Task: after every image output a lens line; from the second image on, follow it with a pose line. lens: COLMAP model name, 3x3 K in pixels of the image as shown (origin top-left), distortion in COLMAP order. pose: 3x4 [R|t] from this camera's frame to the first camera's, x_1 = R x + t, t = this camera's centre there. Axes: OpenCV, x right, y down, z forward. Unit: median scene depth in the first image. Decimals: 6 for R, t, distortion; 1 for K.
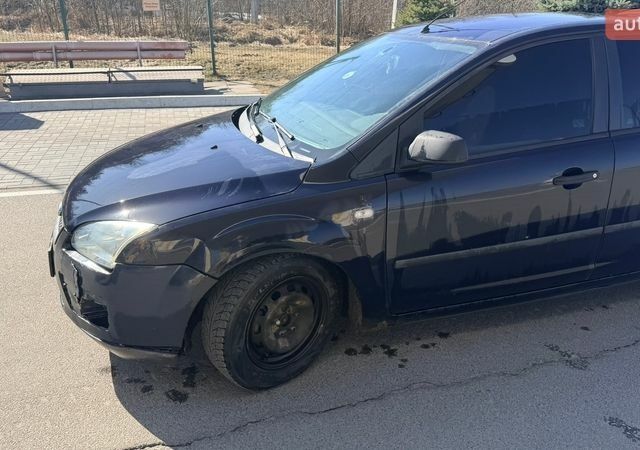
lens RADIAL K [[562.7, 0, 320.0], [0, 562.7, 225.0], [0, 0, 1]] dist [0.102598, -0.183786]
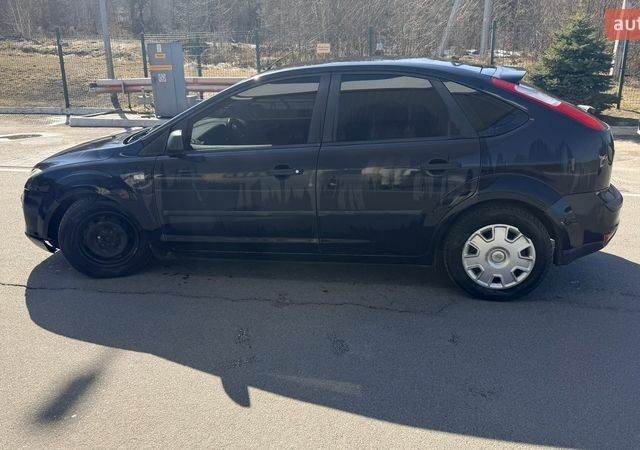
lens RADIAL K [[562.7, 0, 320.0], [0, 562.7, 225.0], [0, 0, 1]] dist [0.102598, -0.183786]
pose [[0.882438, 0.122701, -0.454146, 1.205333], [-0.149518, 0.988481, -0.023457, 0.072095], [0.446036, 0.088603, 0.890619, -0.219267]]
